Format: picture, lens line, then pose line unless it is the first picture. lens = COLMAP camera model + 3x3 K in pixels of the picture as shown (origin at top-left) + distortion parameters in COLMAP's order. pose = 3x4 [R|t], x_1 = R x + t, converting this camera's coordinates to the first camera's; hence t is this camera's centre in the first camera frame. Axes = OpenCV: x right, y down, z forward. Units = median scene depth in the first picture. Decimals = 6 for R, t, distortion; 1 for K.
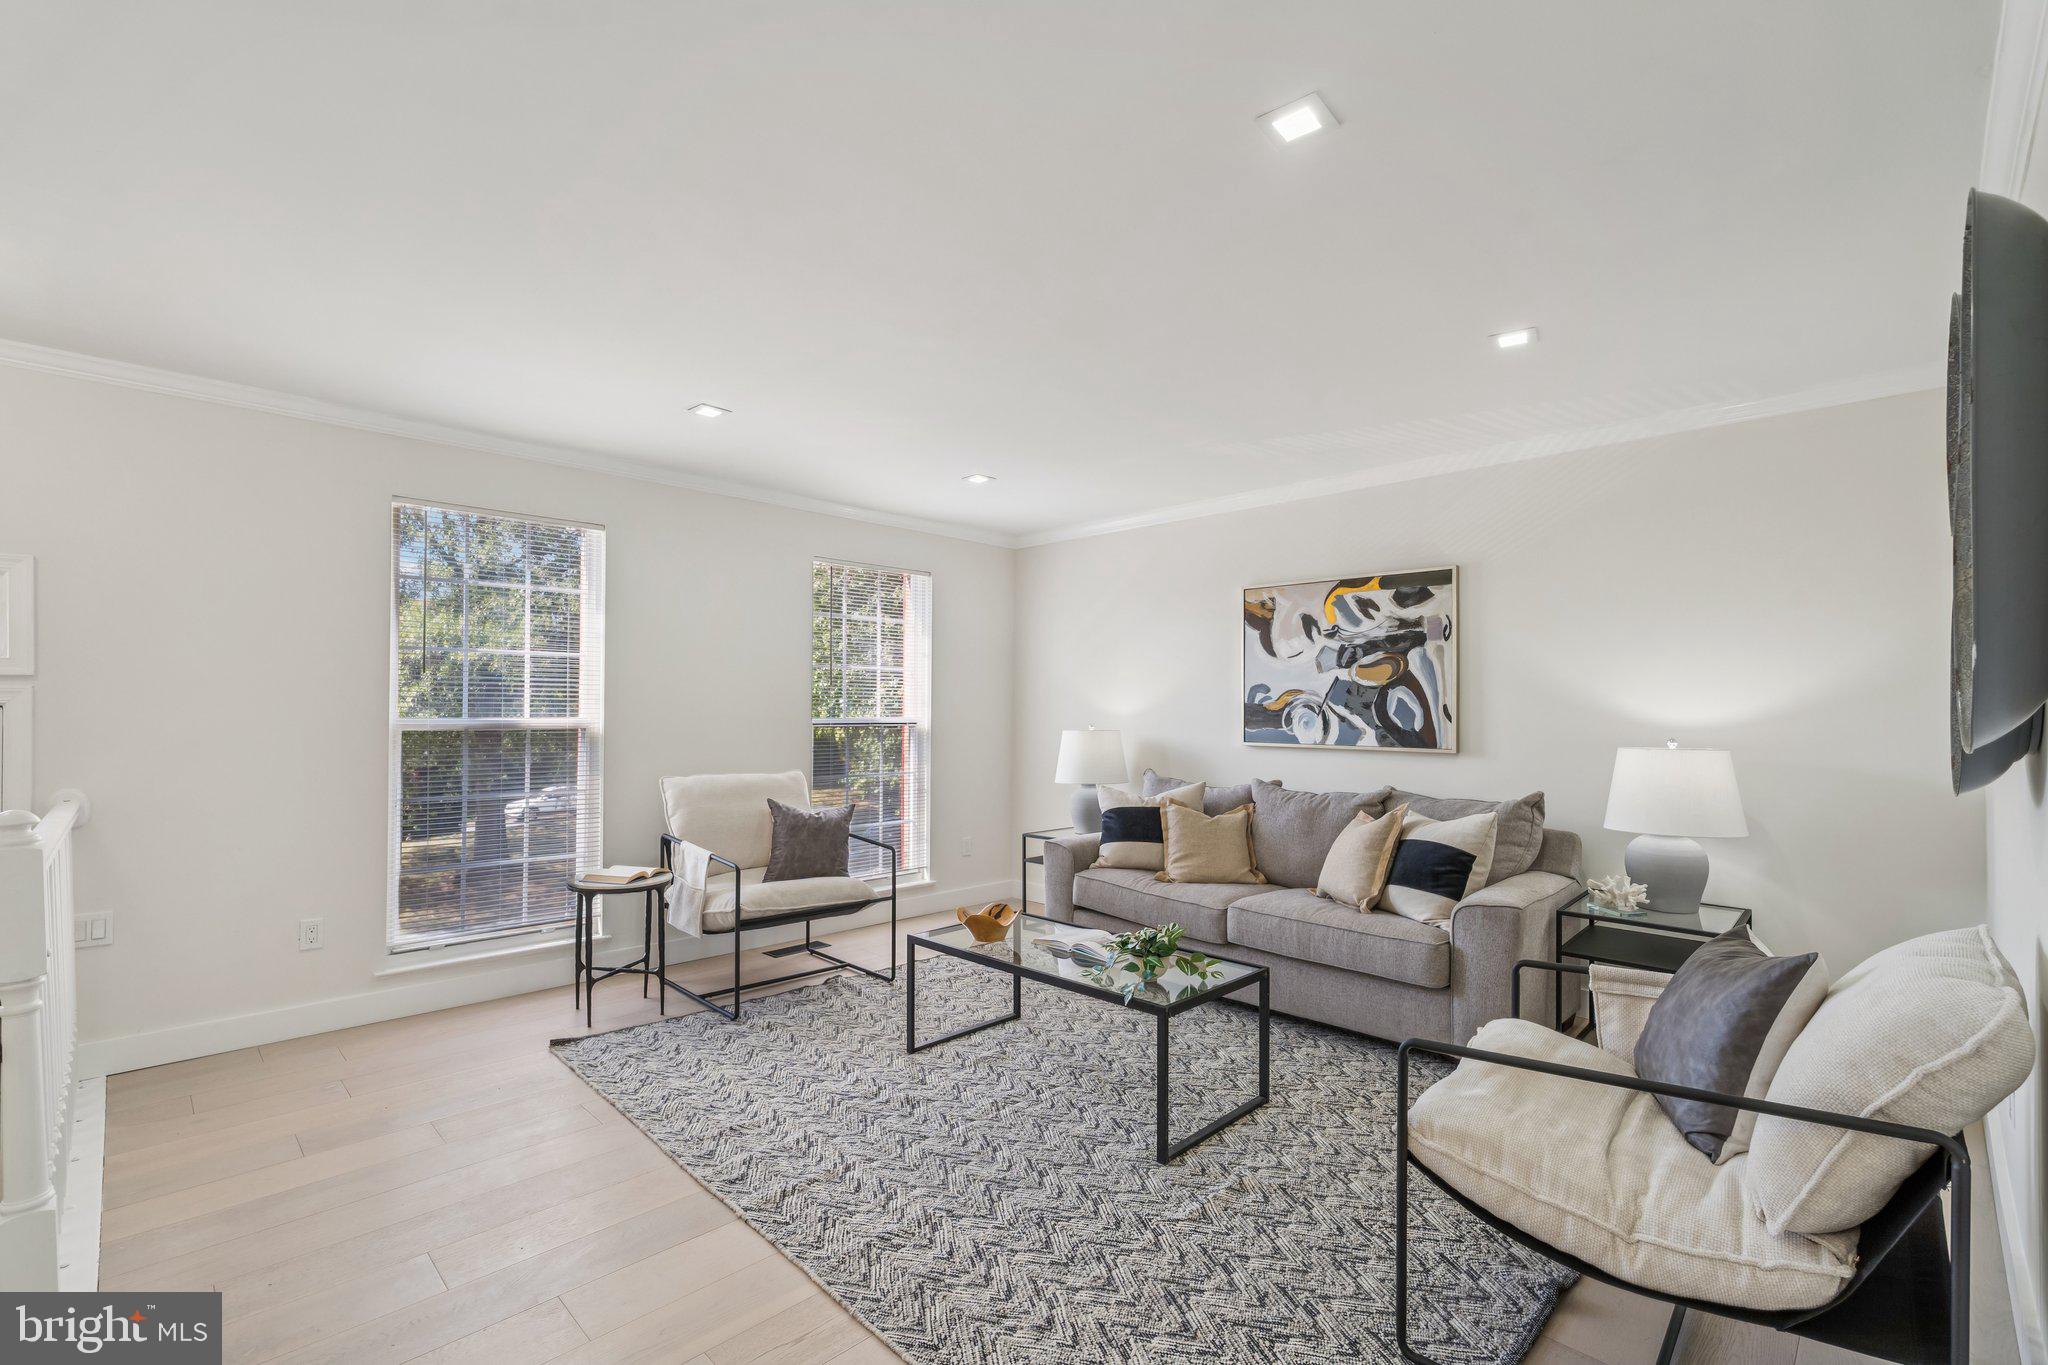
lens RADIAL K [[917.9, 0, 1011.6], [0, 917.9, 697.9], [0, 0, 1]] dist [-0.004599, -0.000785]
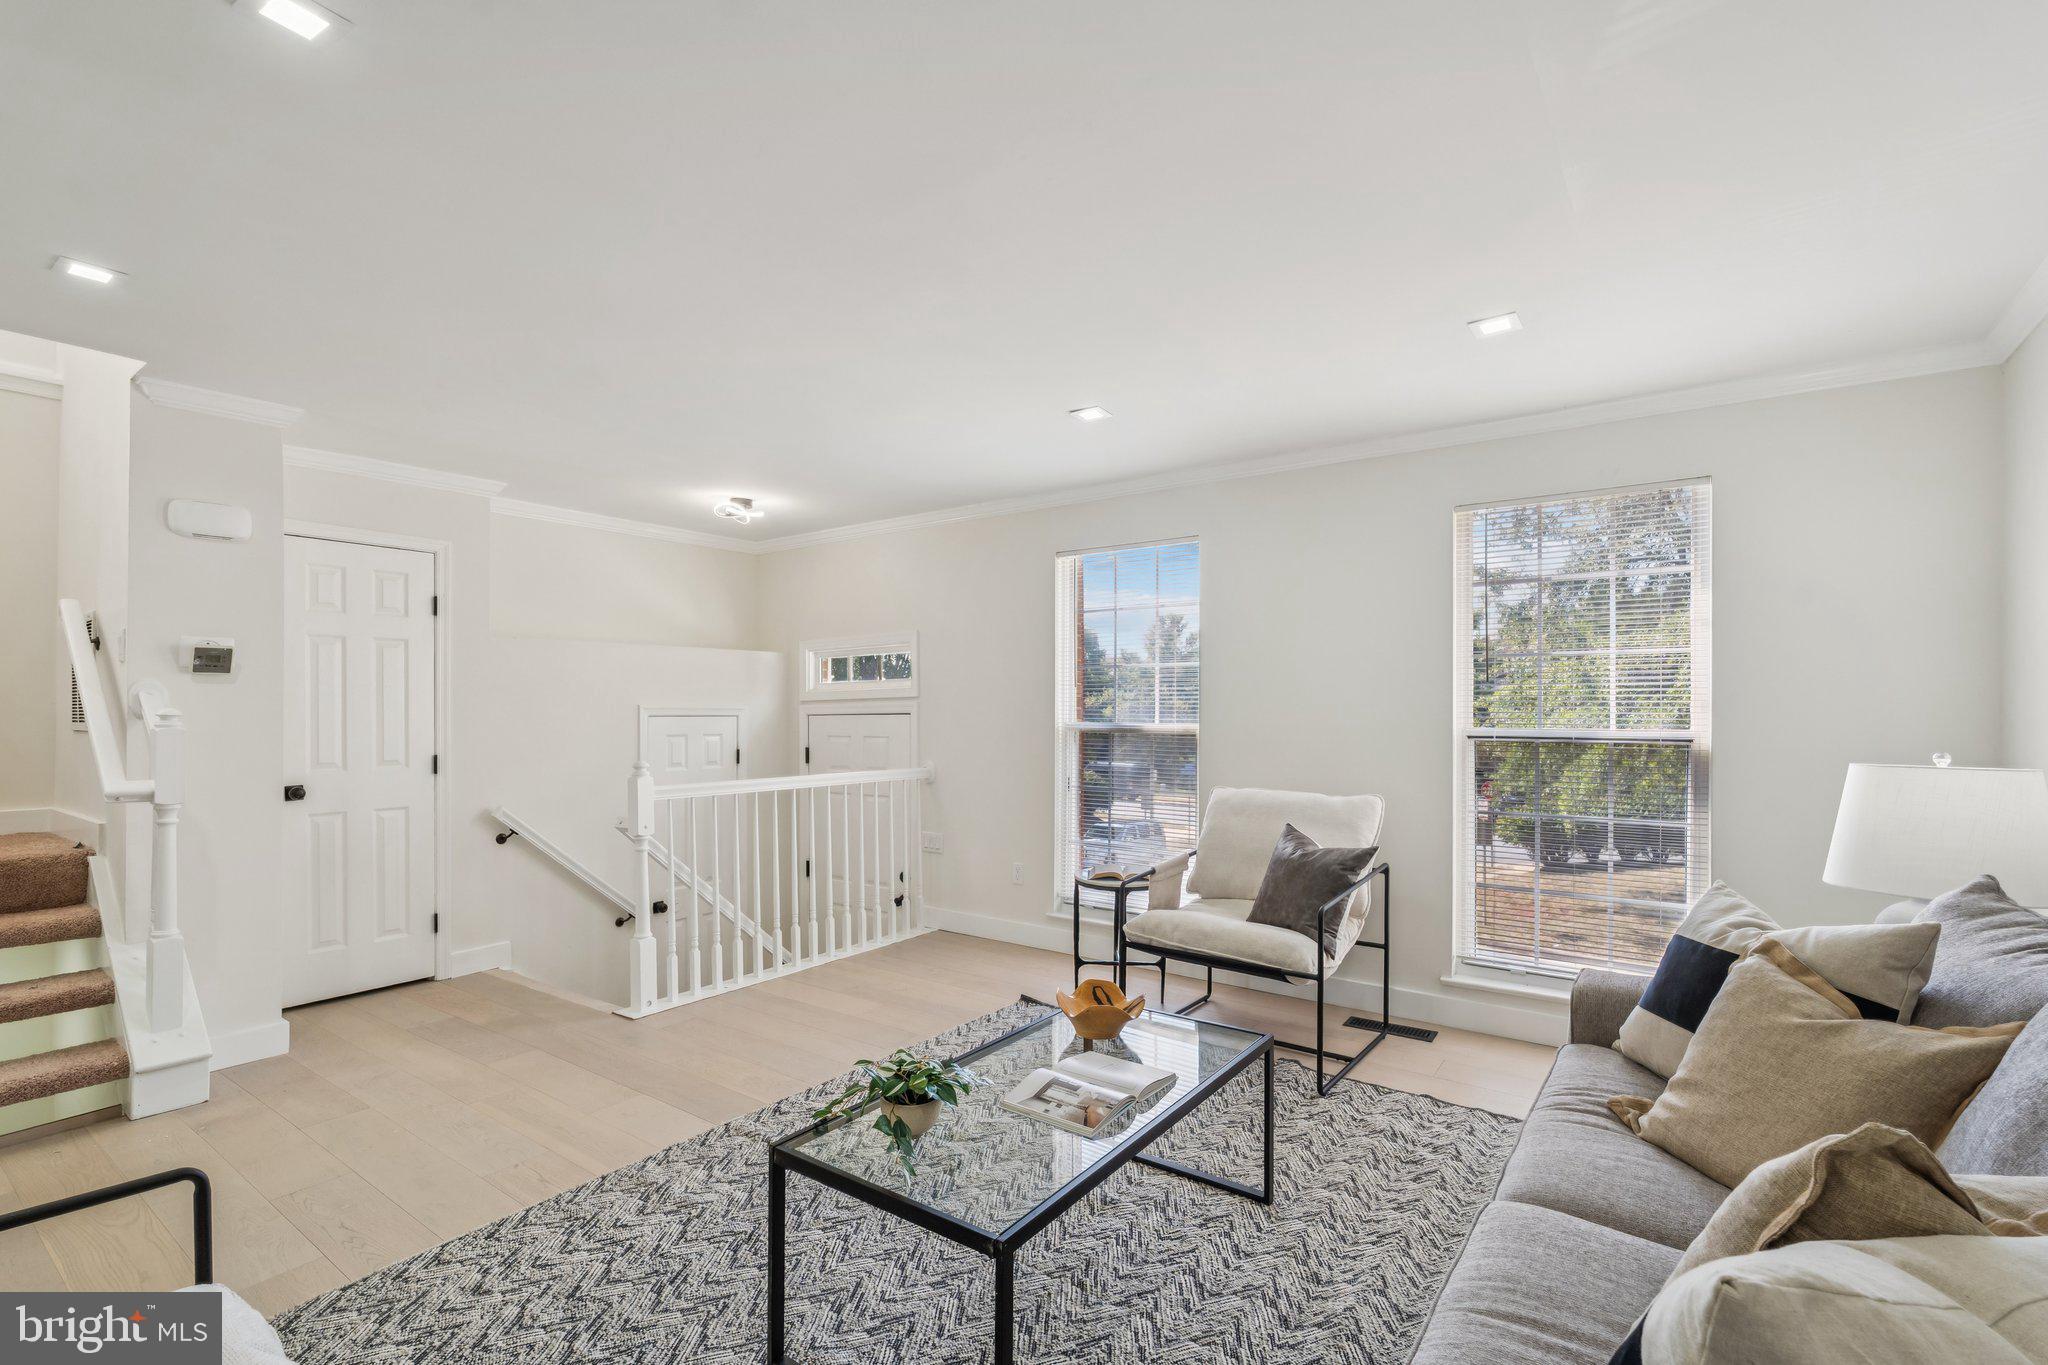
lens RADIAL K [[917.9, 0, 1030.4], [0, 917.9, 710.1], [0, 0, 1]] dist [-0.004599, -0.000785]
pose [[0.169170, -0.007342, -0.985560, 0.620832], [0.007244, 0.999955, -0.006206, 0.012919], [0.985560, -0.006089, 0.169216, 0.756999]]
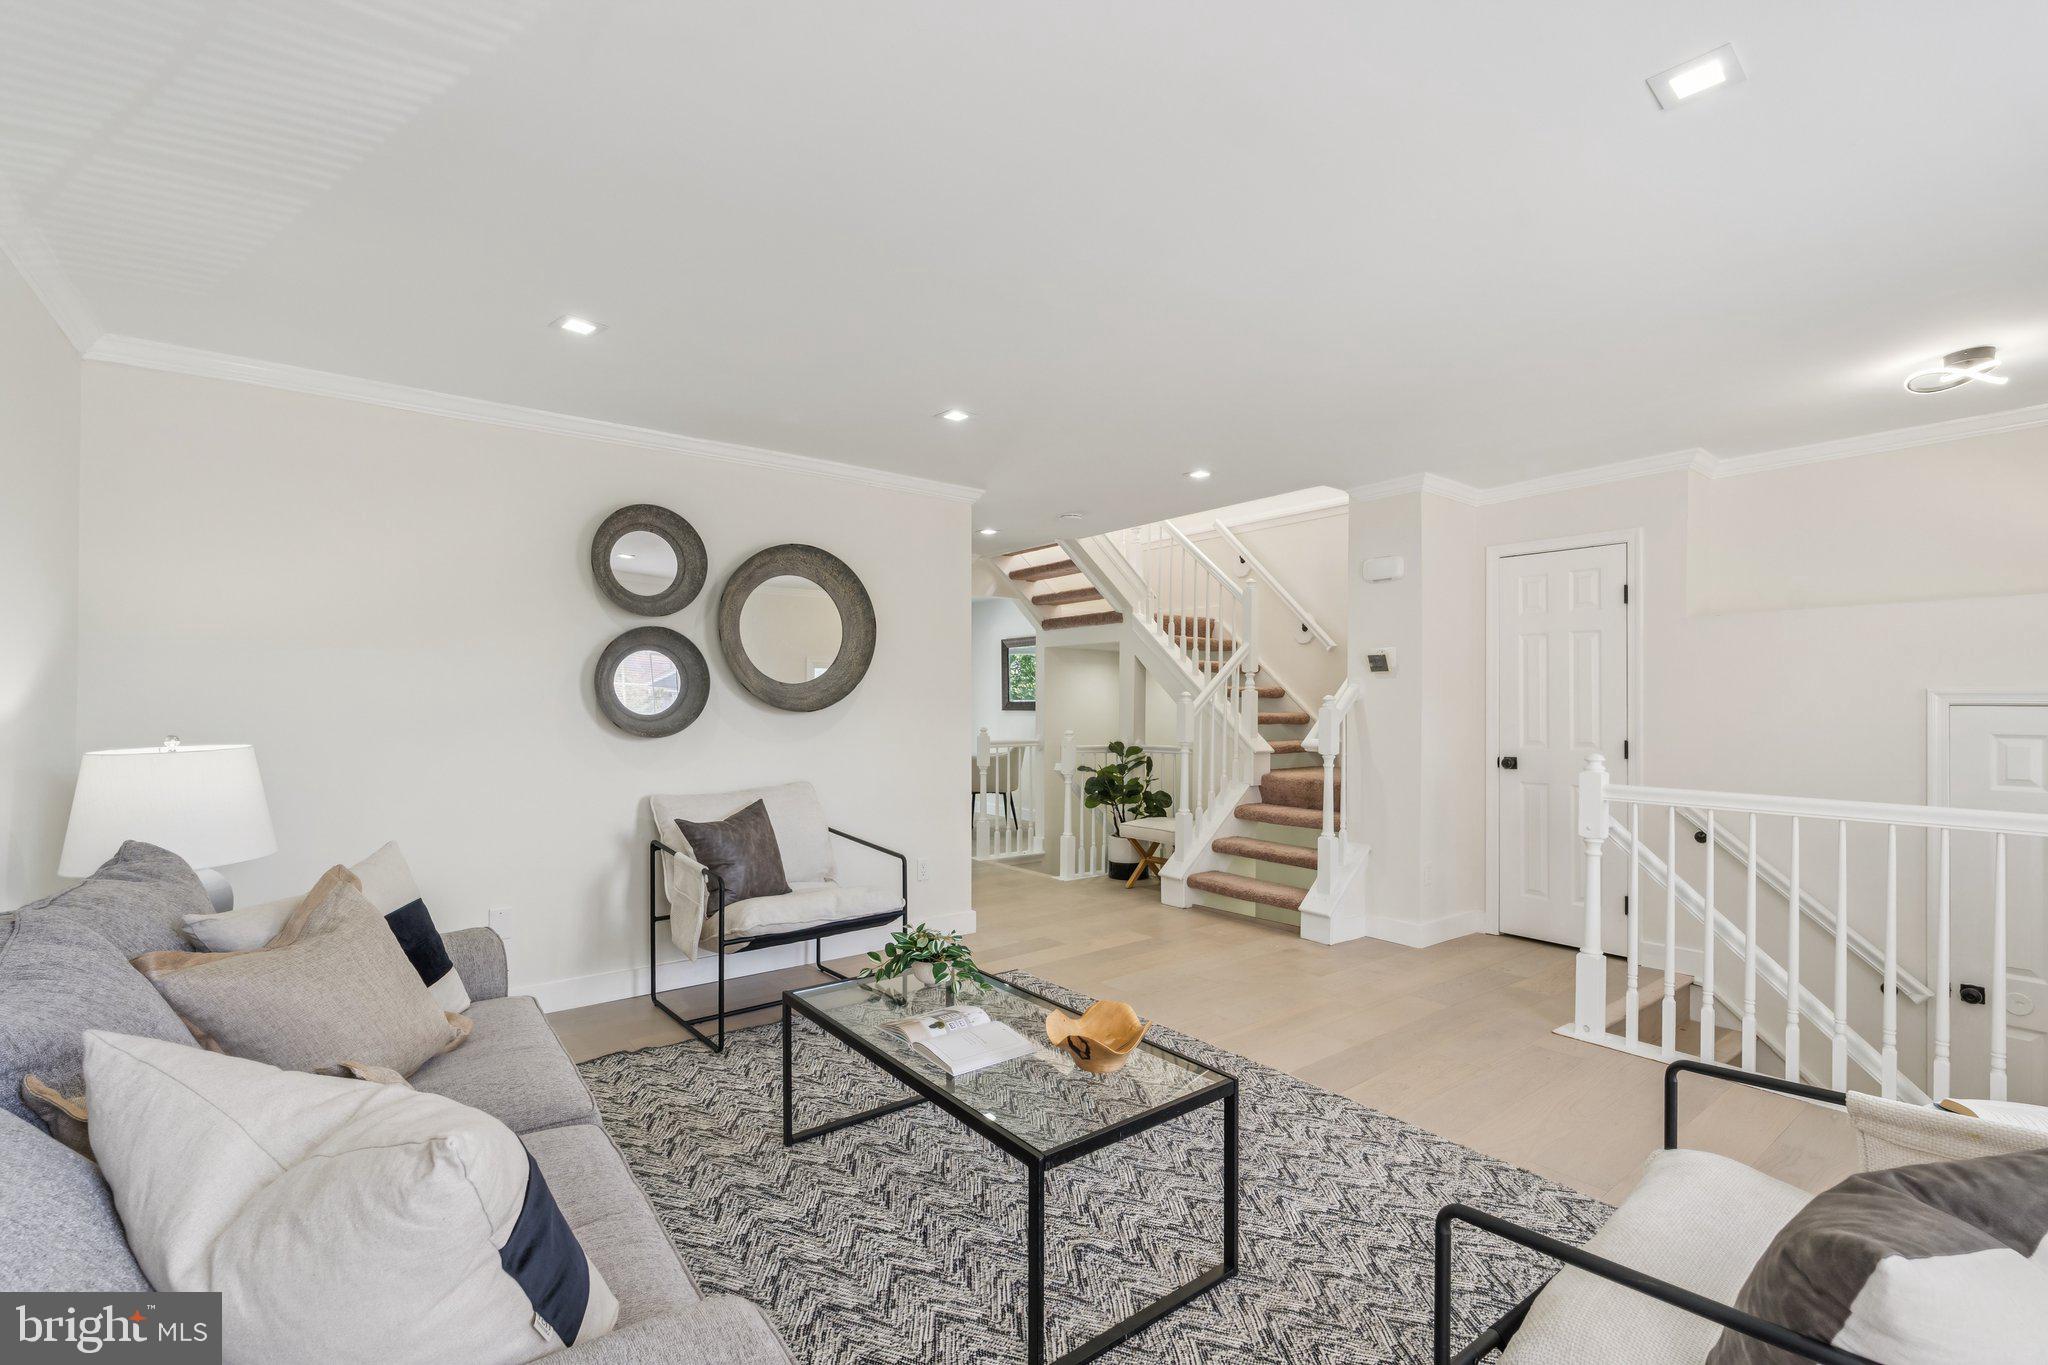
lens RADIAL K [[917.9, 0, 1034.0], [0, 917.9, 694.4], [0, 0, 1]] dist [-0.004599, -0.000785]
pose [[-0.992155, -0.004941, 0.124915, -0.063191], [-0.006120, 0.999940, -0.009055, 0.013295], [-0.124862, -0.009748, -0.992126, 1.508296]]
